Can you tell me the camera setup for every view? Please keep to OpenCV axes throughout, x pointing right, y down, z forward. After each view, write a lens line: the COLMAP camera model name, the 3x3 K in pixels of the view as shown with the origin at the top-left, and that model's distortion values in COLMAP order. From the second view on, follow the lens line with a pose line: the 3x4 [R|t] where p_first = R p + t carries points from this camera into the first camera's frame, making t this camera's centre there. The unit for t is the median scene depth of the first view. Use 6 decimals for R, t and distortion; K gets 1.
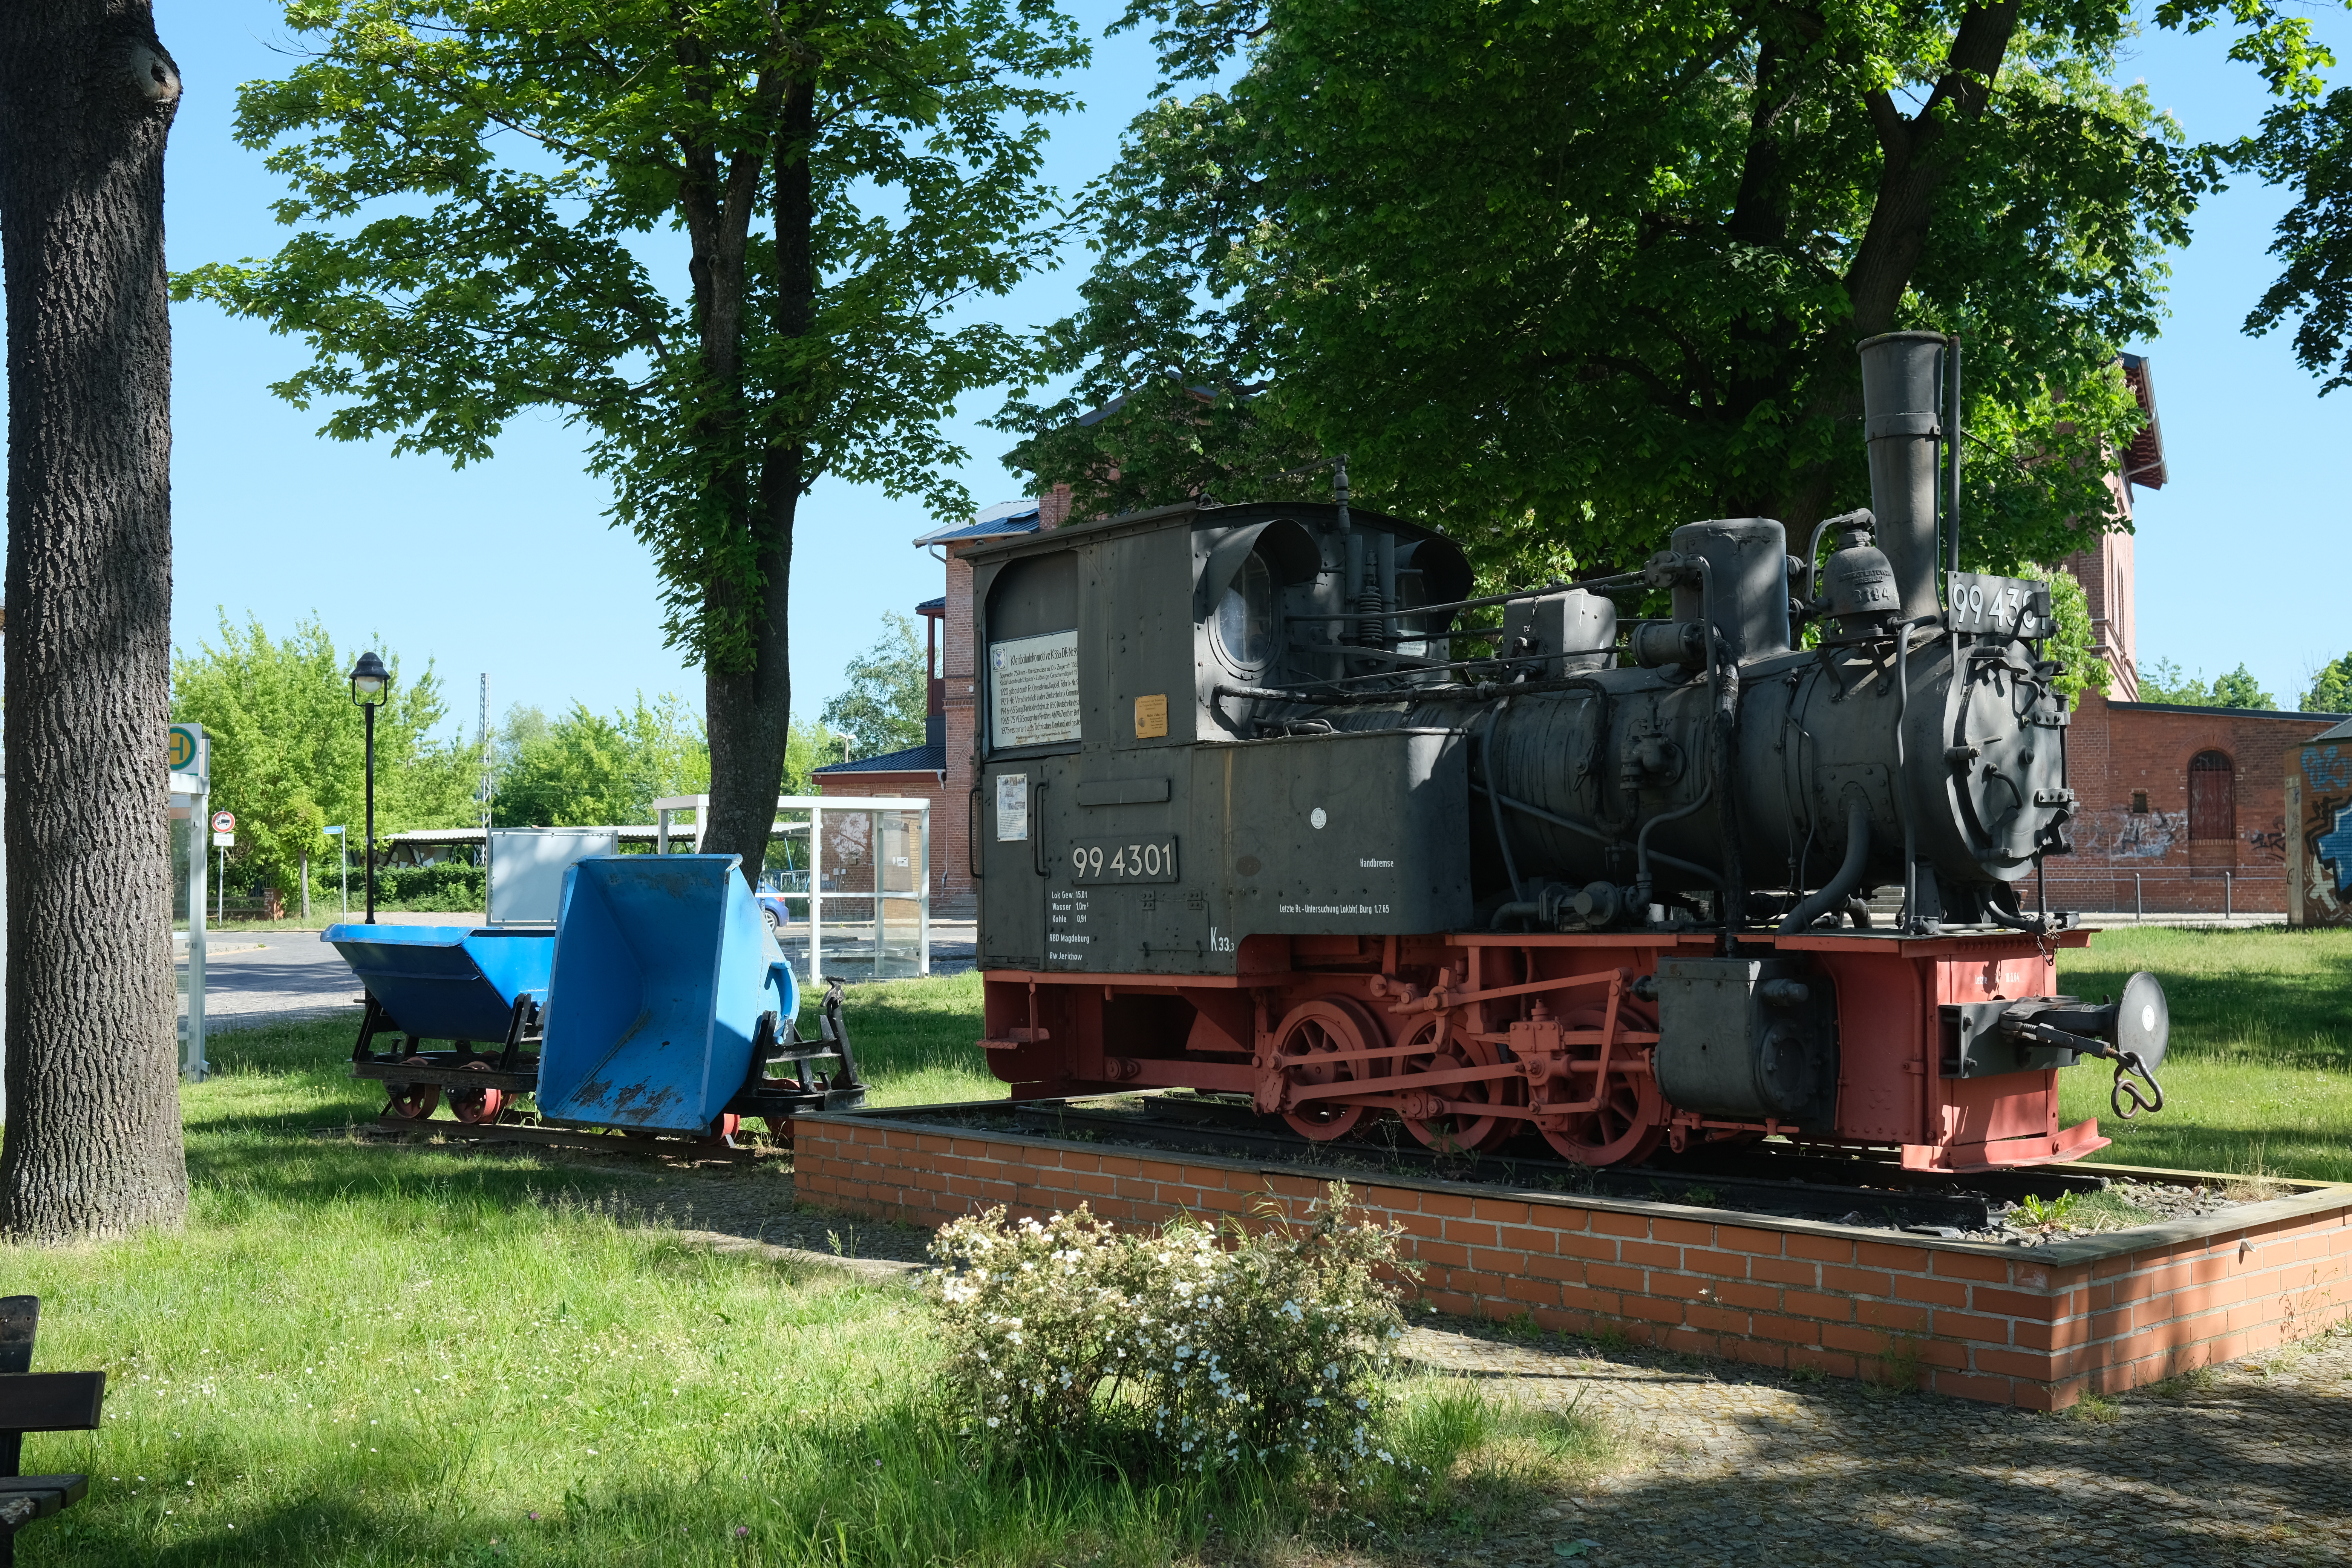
lens RADIAL K [[2348.5, 0, 1180.6], [0, 2348.5, 818.9], [0, 0, 1]] dist [-0.059884, 0.113475]
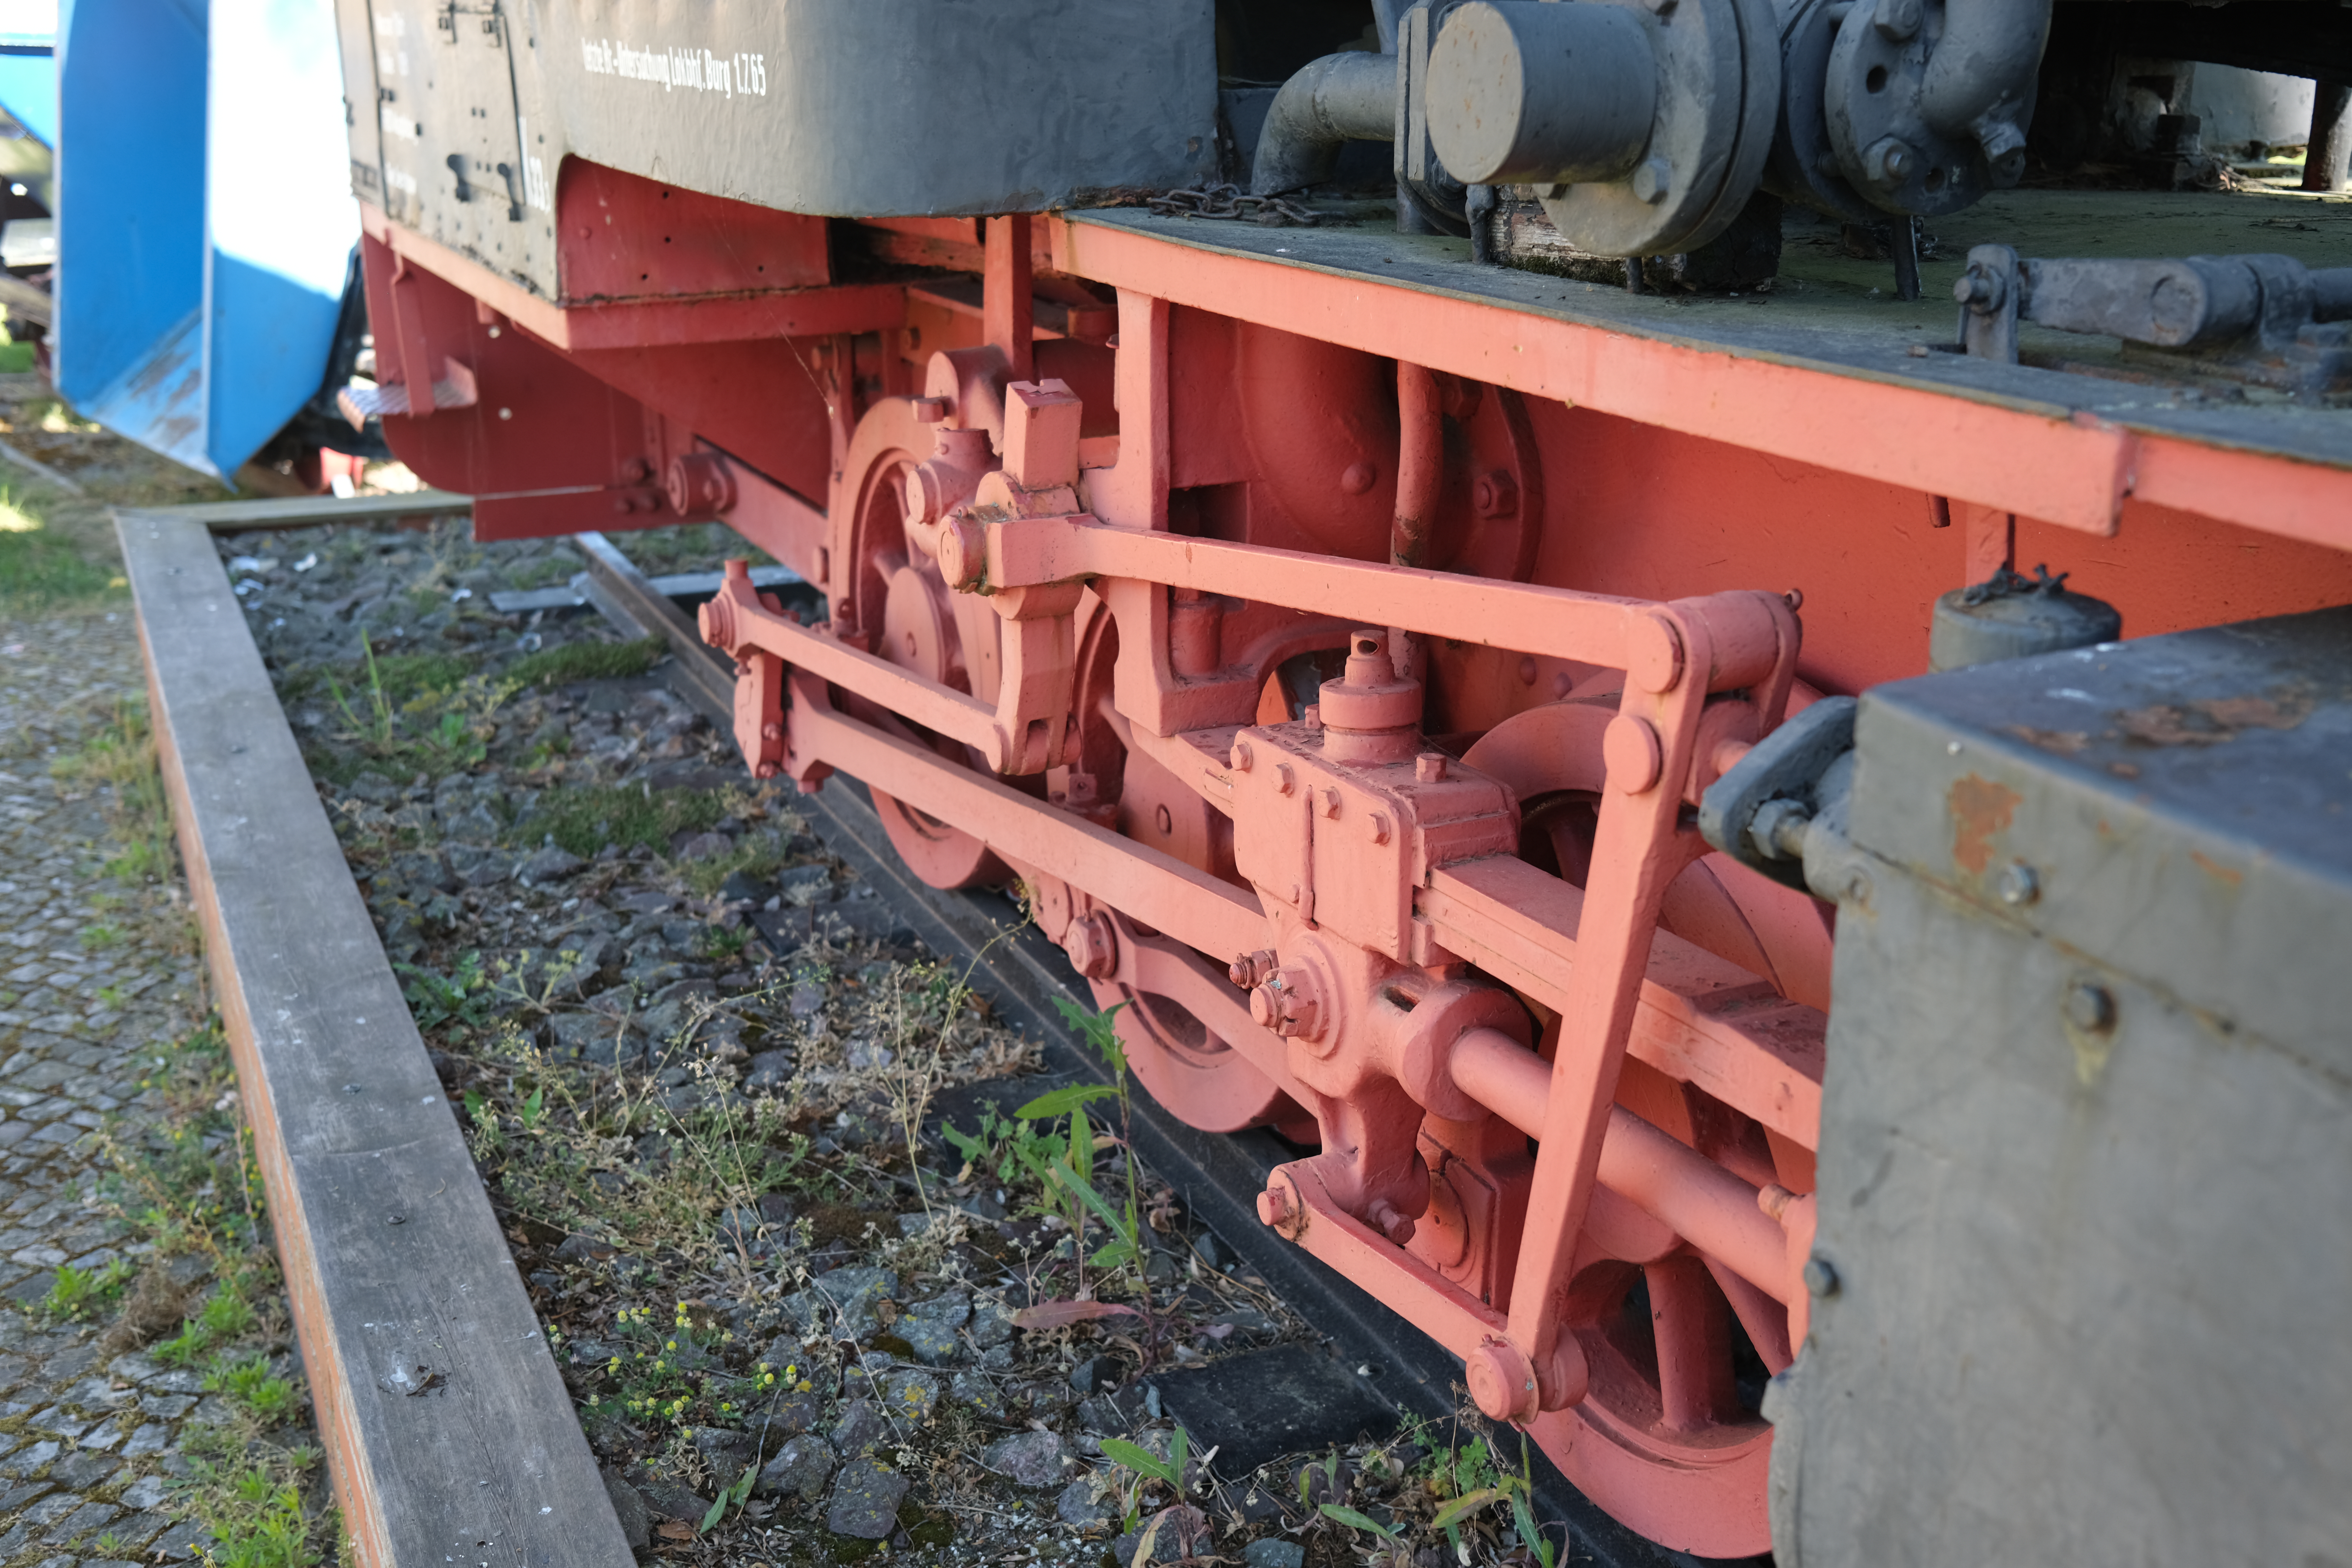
lens RADIAL K [[2348.5, 0, 1180.6], [0, 2348.5, 818.9], [0, 0, 1]] dist [-0.059884, 0.113475]
pose [[0.957470, 0.102954, -0.269539, 0.156678], [0.003088, 0.930463, 0.366372, 0.020292], [0.288515, -0.351622, 0.890573, 0.689277]]
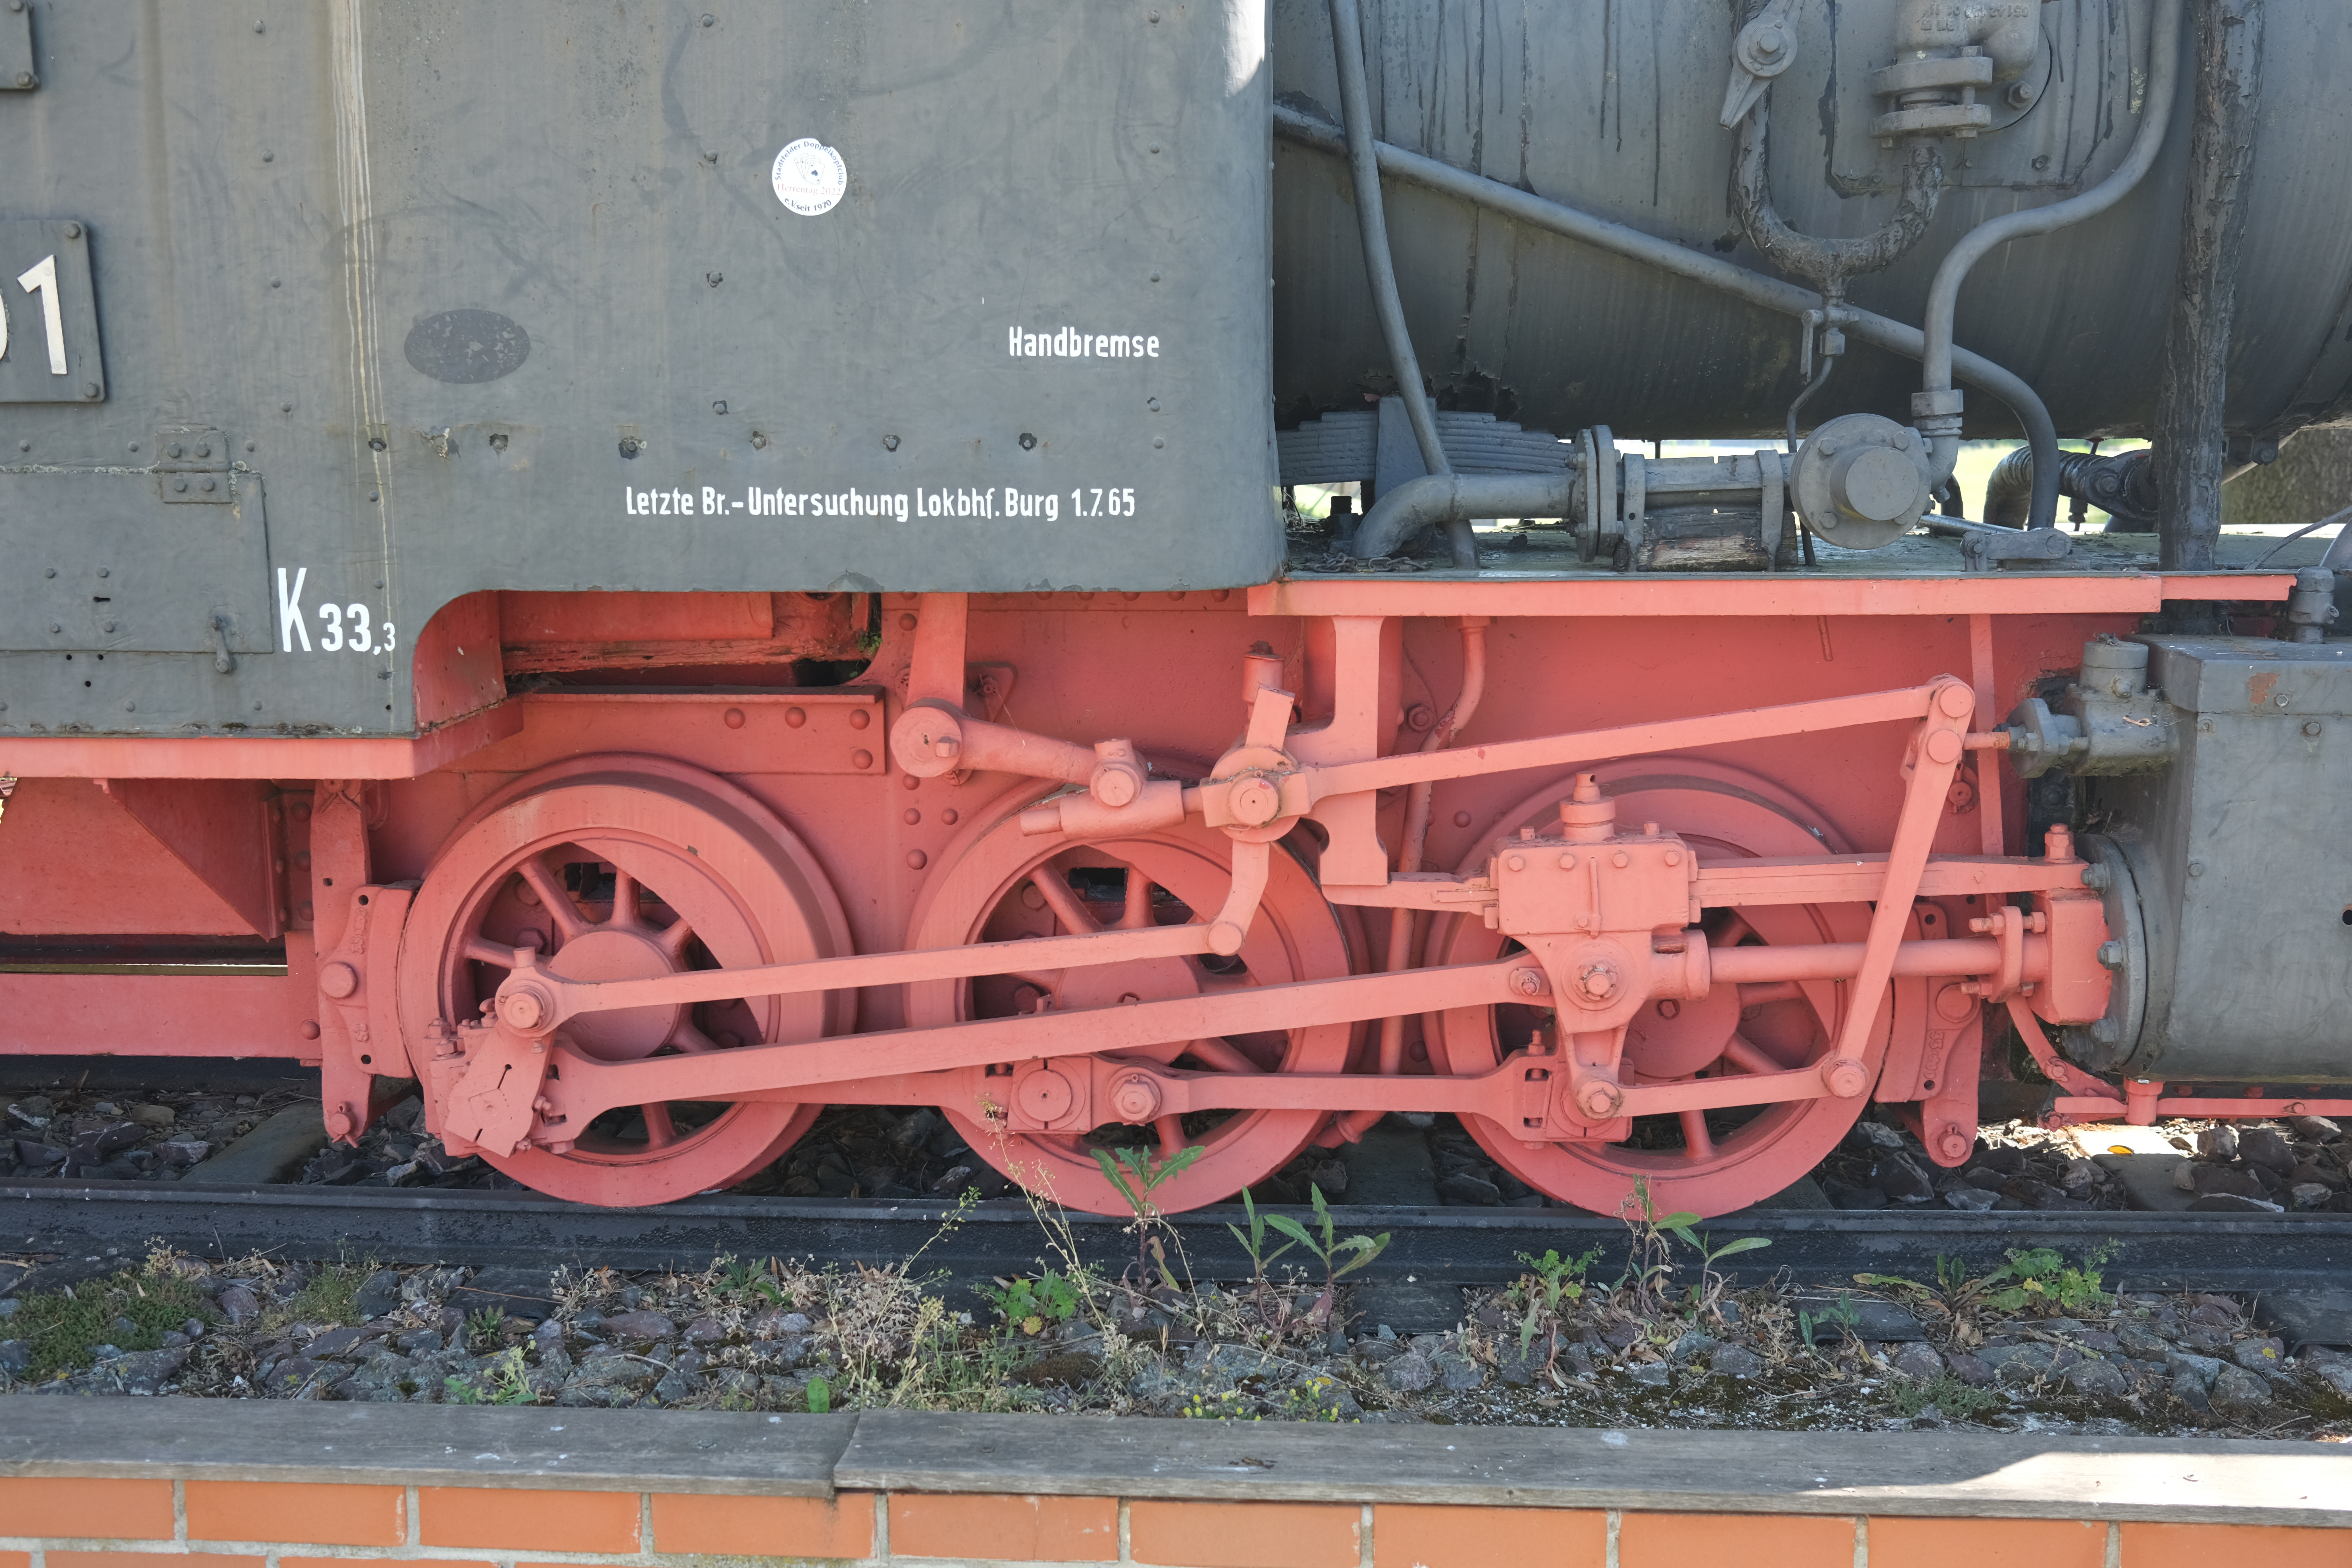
lens RADIAL K [[2348.5, 0, 1180.6], [0, 2348.5, 818.9], [0, 0, 1]] dist [-0.059884, 0.113475]
pose [[0.719690, -0.111042, 0.685358, -0.095480], [-0.027562, 0.981780, 0.188012, 0.018680], [-0.693748, -0.154200, 0.703517, 0.667686]]
